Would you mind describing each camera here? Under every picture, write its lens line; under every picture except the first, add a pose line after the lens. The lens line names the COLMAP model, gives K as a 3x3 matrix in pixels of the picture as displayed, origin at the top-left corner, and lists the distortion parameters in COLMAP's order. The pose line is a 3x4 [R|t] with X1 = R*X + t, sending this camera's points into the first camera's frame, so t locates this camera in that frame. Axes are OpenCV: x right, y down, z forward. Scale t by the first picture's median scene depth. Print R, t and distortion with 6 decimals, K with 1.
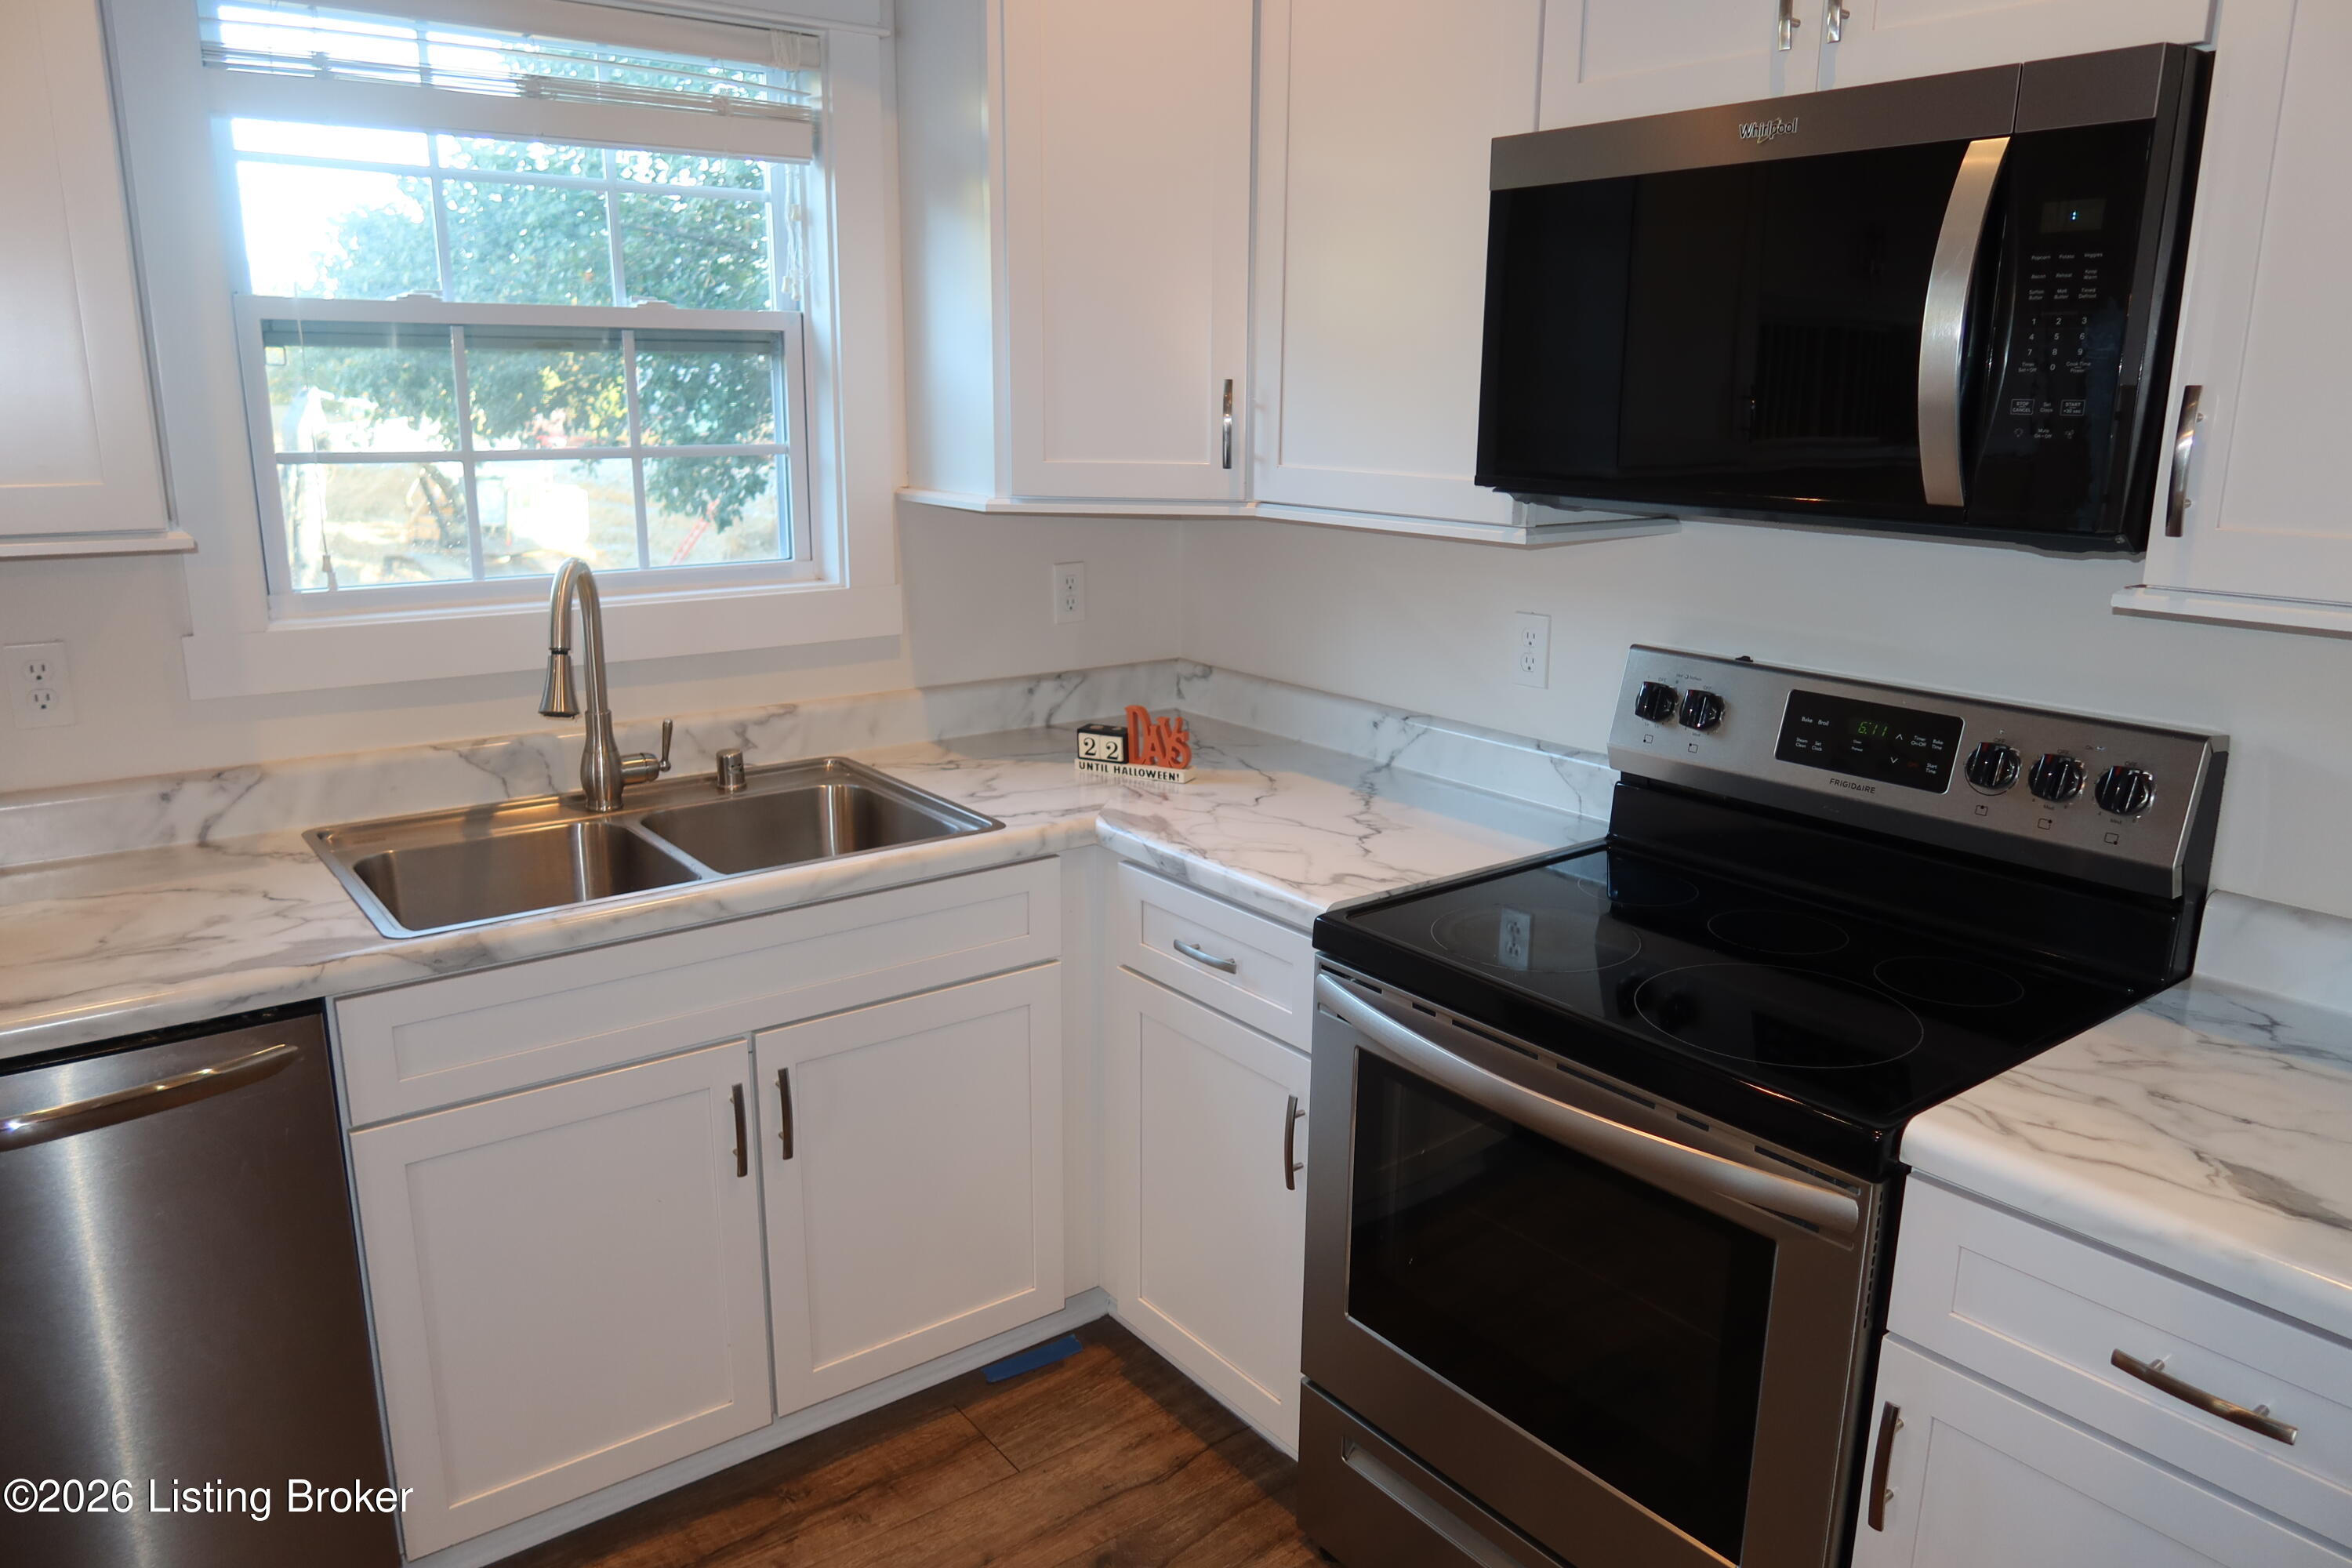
lens RADIAL K [[1632.4, 0, 1176.0], [0, 1632.4, 784.0], [0, 0, 1]] dist [-0.002185, -0.000745]
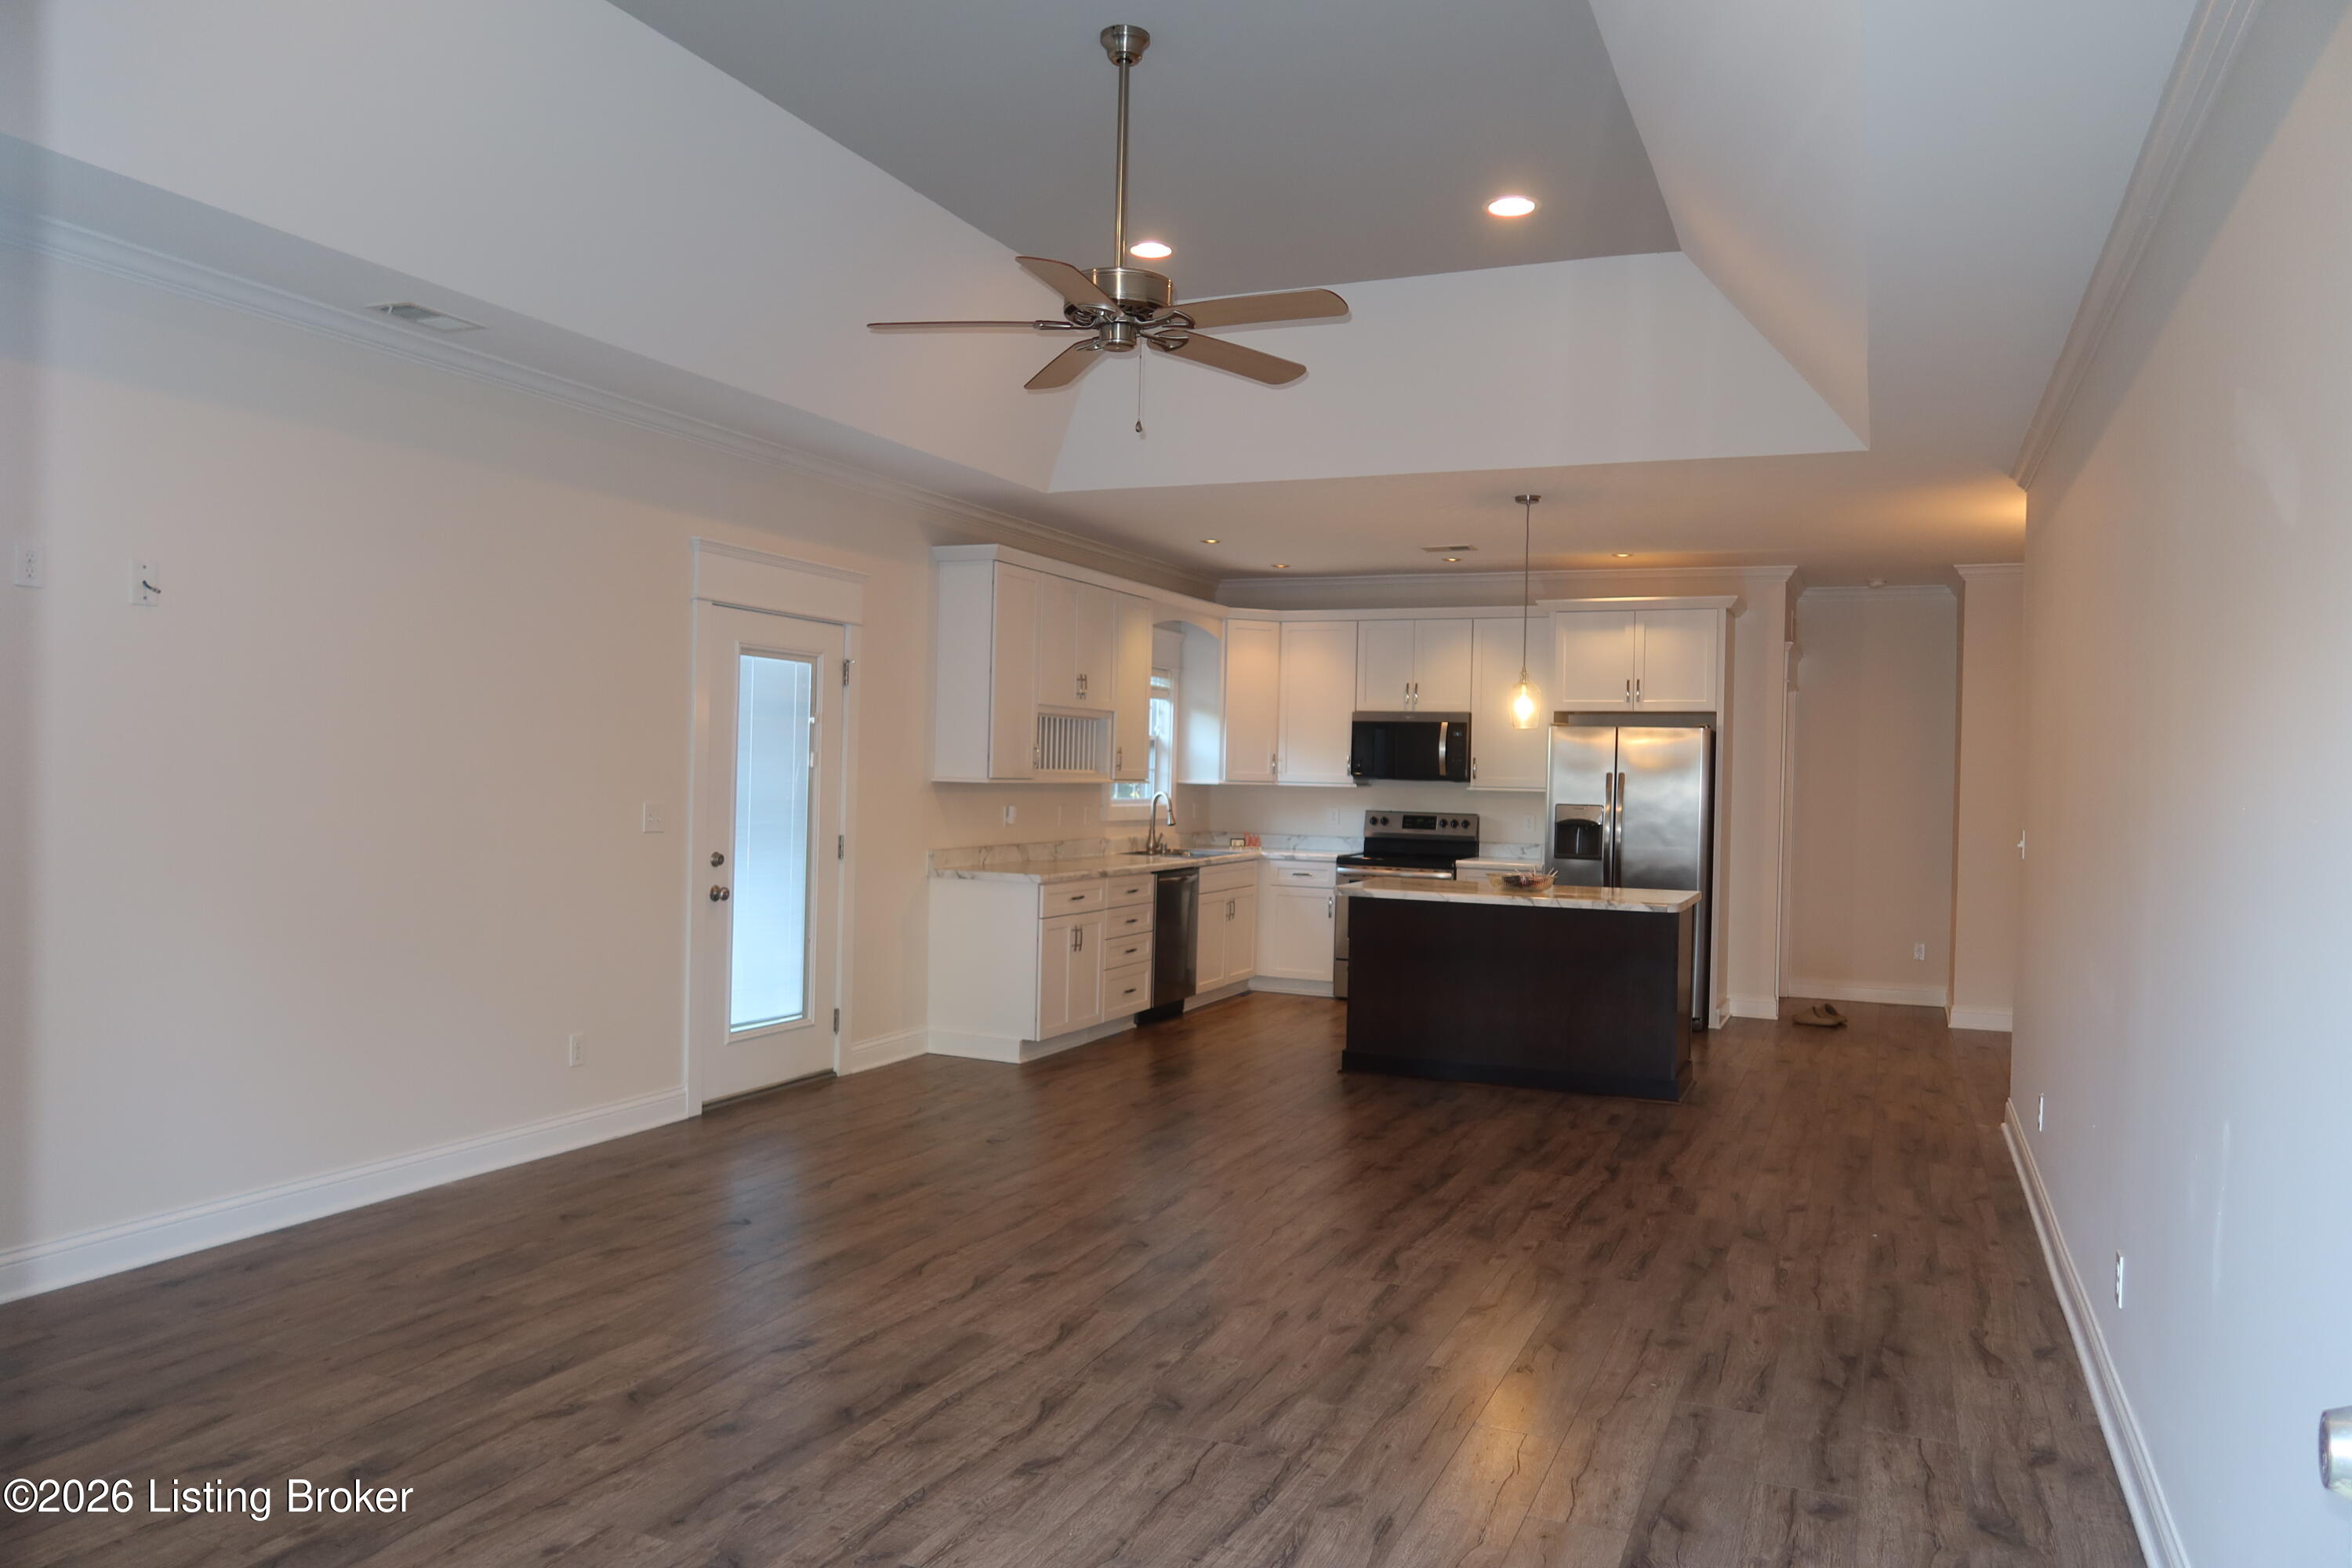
lens RADIAL K [[1632.4, 0, 1176.0], [0, 1632.4, 784.0], [0, 0, 1]] dist [-0.002185, -0.000745]
pose [[0.865773, 0.010190, 0.500334, -2.961810], [0.100035, 0.976090, -0.192980, 0.807373], [-0.490338, 0.217127, 0.844053, -3.162289]]
